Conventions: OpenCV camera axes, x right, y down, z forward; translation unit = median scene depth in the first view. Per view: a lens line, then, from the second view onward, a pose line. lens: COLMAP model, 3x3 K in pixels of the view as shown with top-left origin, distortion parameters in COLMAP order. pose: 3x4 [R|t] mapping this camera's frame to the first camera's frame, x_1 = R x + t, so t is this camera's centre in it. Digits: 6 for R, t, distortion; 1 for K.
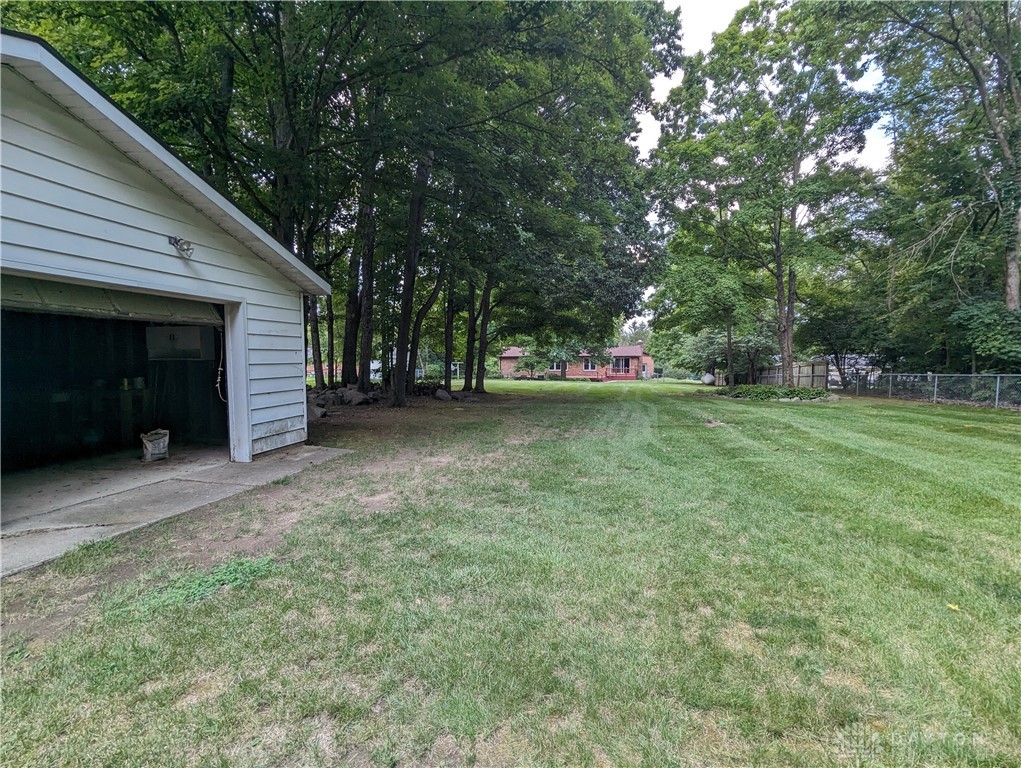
lens RADIAL K [[475.7, 0, 513.1], [0, 475.7, 383.6], [0, 0, 1]] dist [-0.002181, -0.000066]
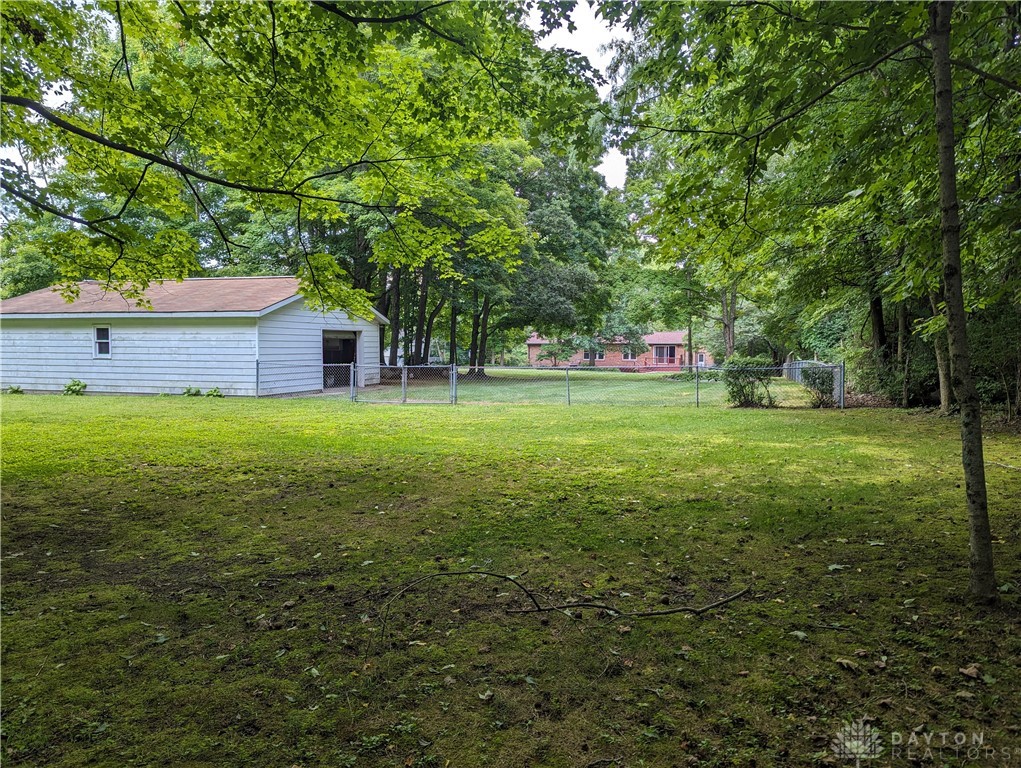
lens RADIAL K [[726.6, 0, 510.0], [0, 726.6, 385.2], [0, 0, 1]] dist [0.006686, 0.003710]
pose [[0.994478, 0.009905, -0.104479, 0.157866], [-0.009405, 0.999942, 0.005269, 0.025643], [0.104525, -0.004257, 0.994513, -0.669303]]
